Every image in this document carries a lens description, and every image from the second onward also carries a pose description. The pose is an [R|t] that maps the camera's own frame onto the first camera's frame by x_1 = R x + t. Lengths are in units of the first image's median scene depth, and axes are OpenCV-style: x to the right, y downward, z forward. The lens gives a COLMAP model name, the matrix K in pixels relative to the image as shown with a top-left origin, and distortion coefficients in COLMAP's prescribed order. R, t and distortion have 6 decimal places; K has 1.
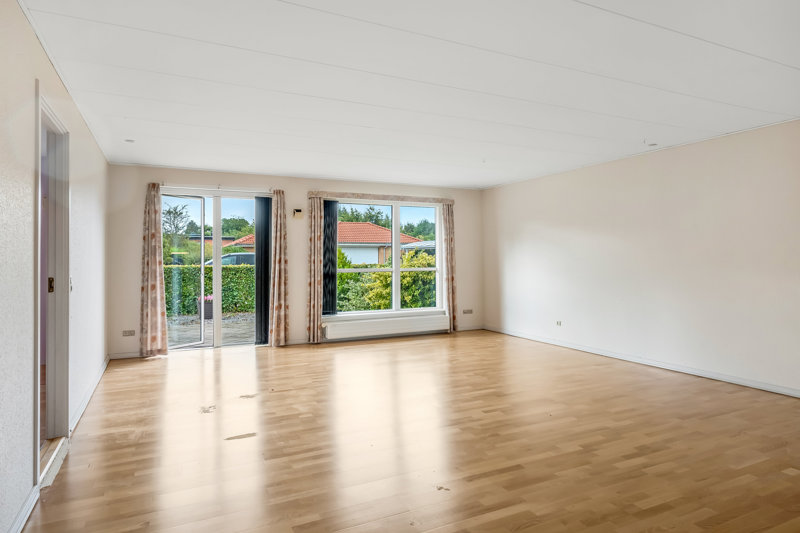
lens RADIAL K [[483.8, 0, 401.5], [0, 483.8, 255.3], [0, 0, 1]] dist [0.001957, 0.000194]
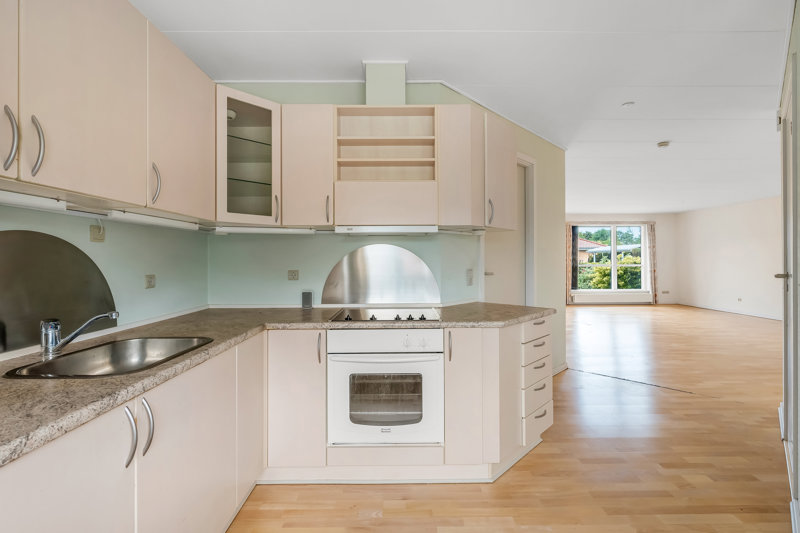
lens RADIAL K [[367.3, 0, 401.3], [0, 367.3, 263.8], [0, 0, 1]] dist [-0.000520, -0.000003]
pose [[0.899373, 0.002241, -0.437175, -0.117546], [0.003701, 0.999912, 0.012738, 0.005534], [0.437166, -0.013074, 0.899286, -0.461837]]
